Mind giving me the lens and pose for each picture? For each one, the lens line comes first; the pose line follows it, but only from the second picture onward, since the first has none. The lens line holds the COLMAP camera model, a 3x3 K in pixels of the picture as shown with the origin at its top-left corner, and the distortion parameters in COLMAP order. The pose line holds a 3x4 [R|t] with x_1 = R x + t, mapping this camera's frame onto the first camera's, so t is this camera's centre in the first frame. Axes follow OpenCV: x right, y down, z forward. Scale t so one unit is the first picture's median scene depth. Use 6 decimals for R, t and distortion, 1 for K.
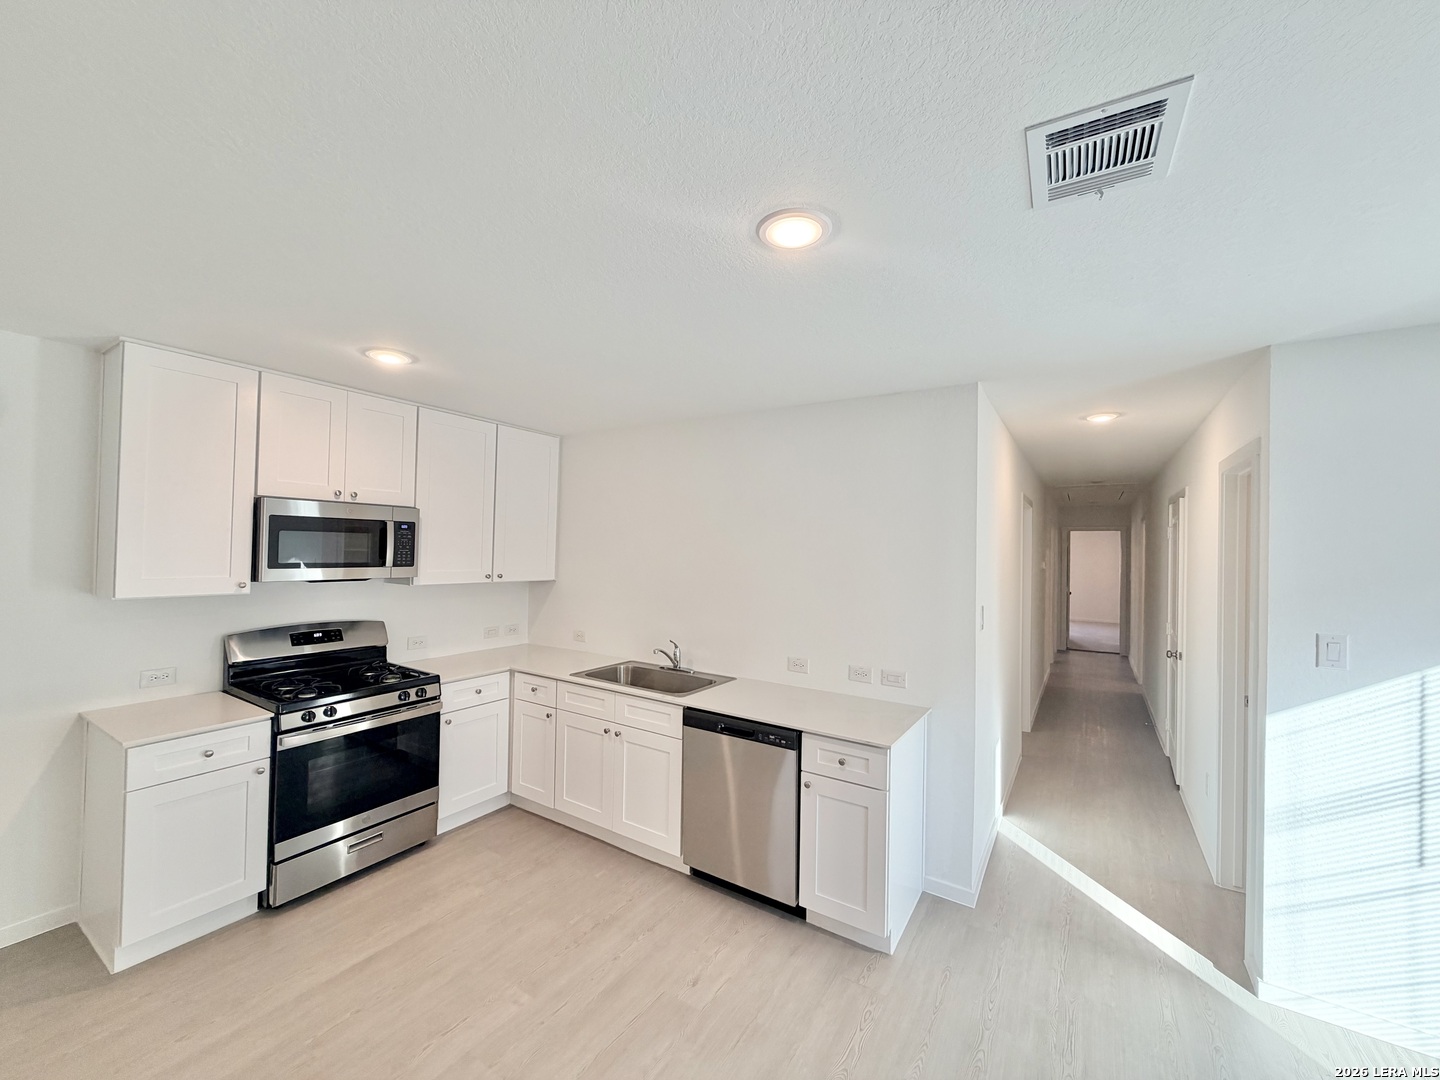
lens RADIAL K [[576.4, 0, 720.0], [0, 576.4, 540.0], [0, 0, 1]] dist [0.001779, 0.000134]
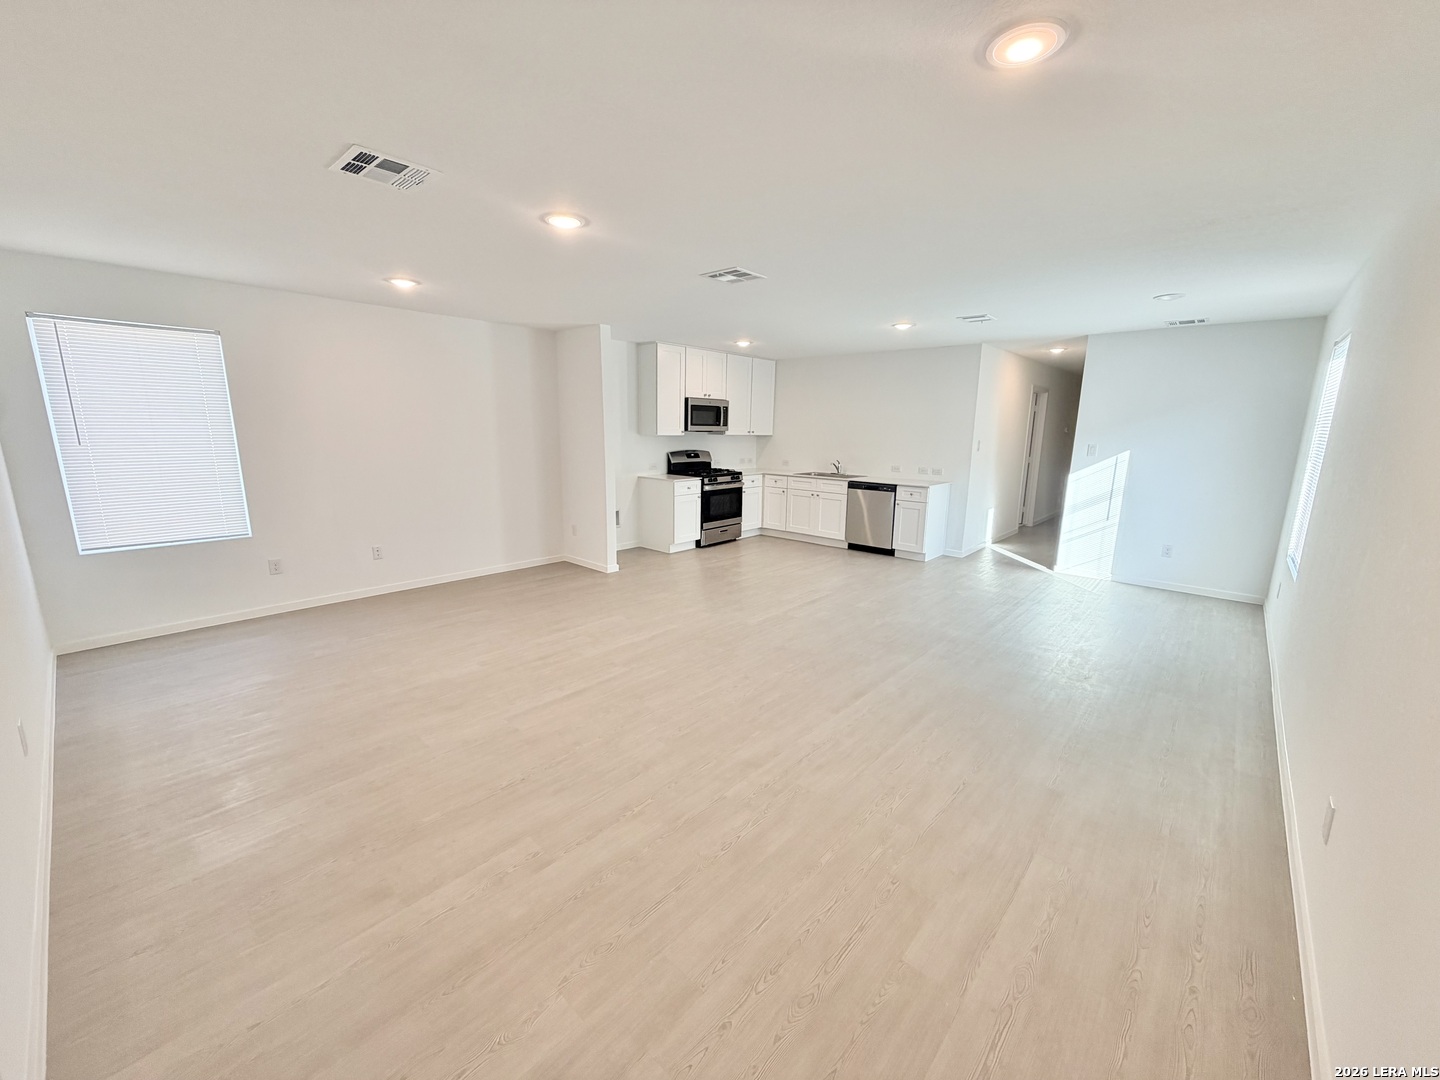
lens RADIAL K [[571.5, 0, 717.2], [0, 571.5, 541.4], [0, 0, 1]] dist [0.001573, 0.000123]
pose [[0.986434, 0.026784, -0.161962, -0.215533], [0.007518, 0.978194, 0.207556, 0.024593], [0.163989, -0.205958, 0.964722, -1.546260]]
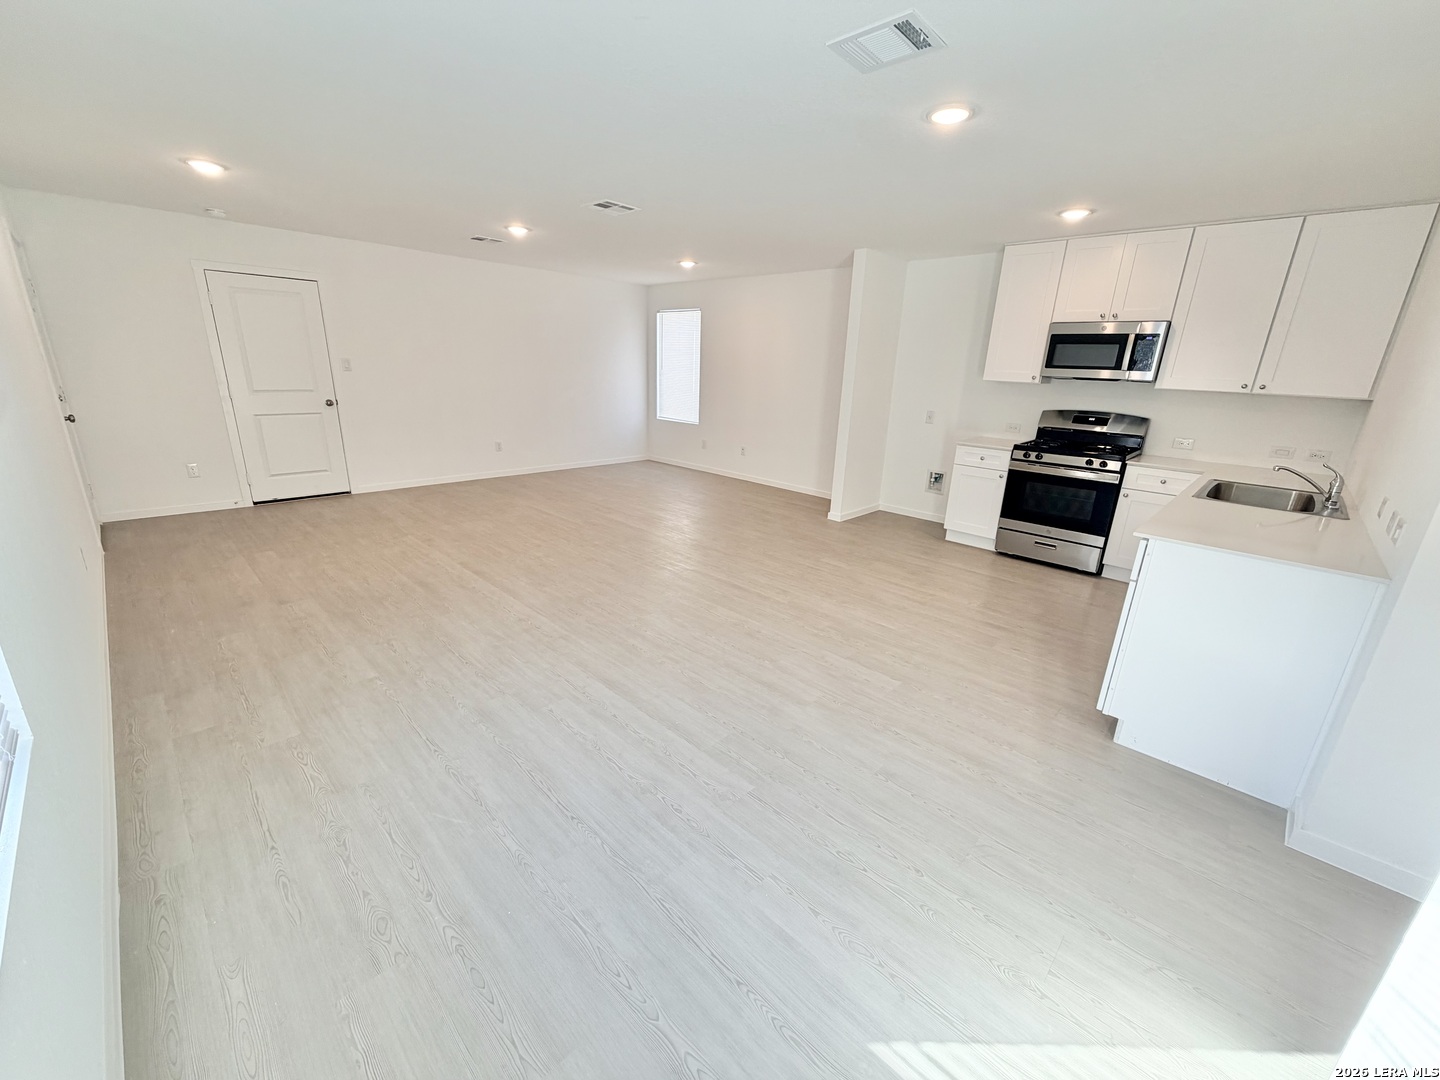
lens RADIAL K [[571.5, 0, 717.2], [0, 571.5, 541.4], [0, 0, 1]] dist [0.001573, 0.000123]
pose [[-0.193836, 0.267046, -0.943988, 1.077034], [-0.029020, 0.960256, 0.277607, 0.096391], [0.980605, 0.081205, -0.178383, 0.382320]]
